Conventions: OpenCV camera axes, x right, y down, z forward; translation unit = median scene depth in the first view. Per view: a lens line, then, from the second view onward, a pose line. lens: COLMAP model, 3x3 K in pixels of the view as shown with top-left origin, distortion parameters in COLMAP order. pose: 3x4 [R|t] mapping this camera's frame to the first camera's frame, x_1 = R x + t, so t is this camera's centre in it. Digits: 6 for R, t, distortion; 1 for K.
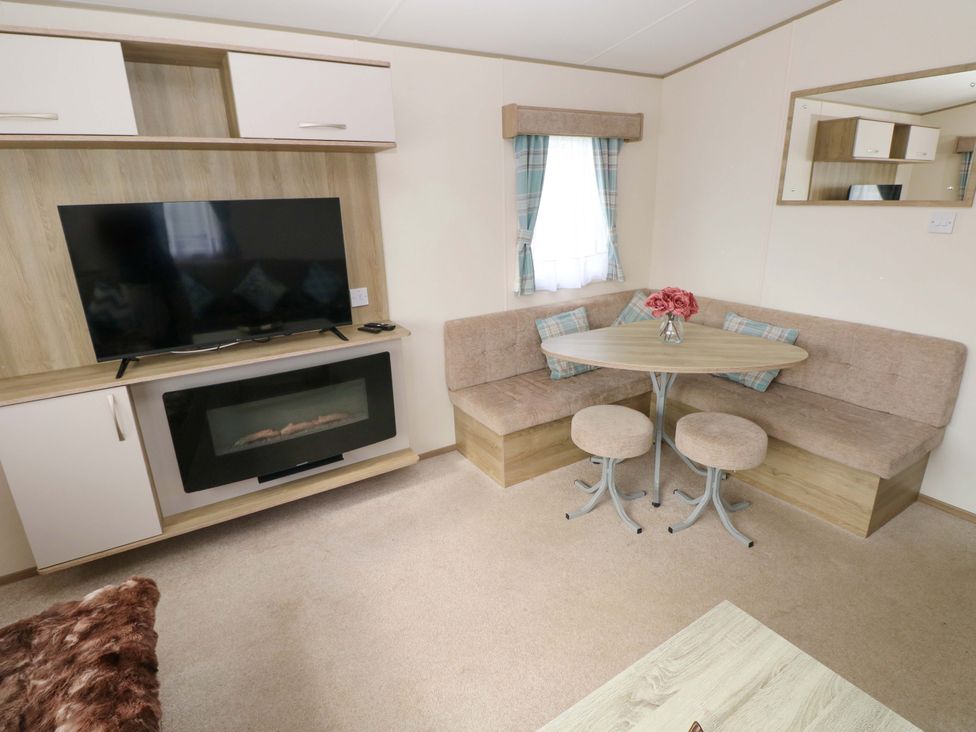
lens RADIAL K [[508.7, 0, 483.6], [0, 508.7, 355.7], [0, 0, 1]] dist [0.002462, -0.015196]
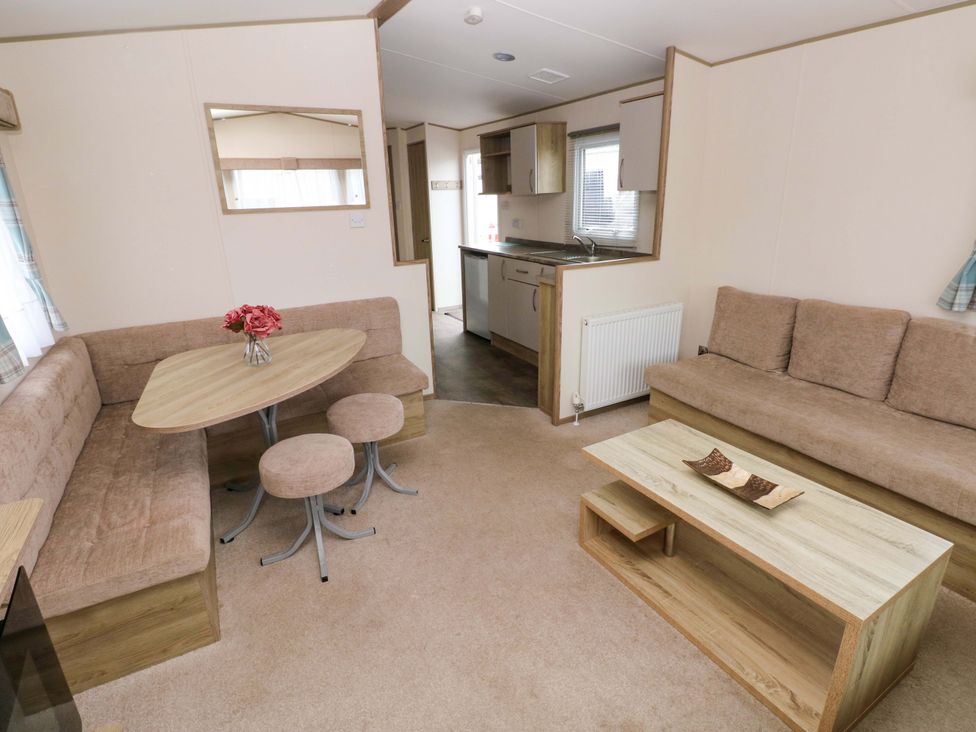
lens RADIAL K [[508.7, 0, 483.6], [0, 508.7, 355.7], [0, 0, 1]] dist [0.002462, -0.015196]
pose [[0.047754, -0.283181, 0.957877, -0.493836], [0.321484, 0.912302, 0.253680, -0.141619], [-0.945710, 0.295827, 0.134605, 0.501228]]
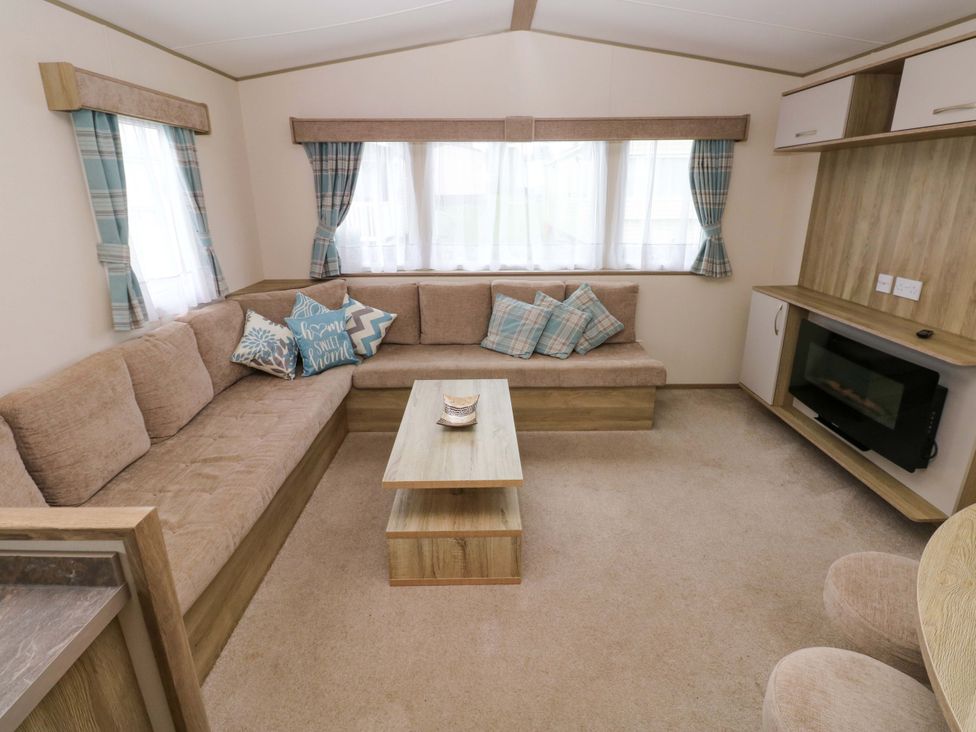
lens RADIAL K [[510.7, 0, 484.0], [0, 510.7, 358.2], [0, 0, 1]] dist [0.001077, -0.015457]
pose [[-0.507334, 0.311644, -0.803424, 0.825580], [-0.224785, 0.852182, 0.472501, -0.248575], [0.831916, 0.420313, -0.362288, 0.656837]]
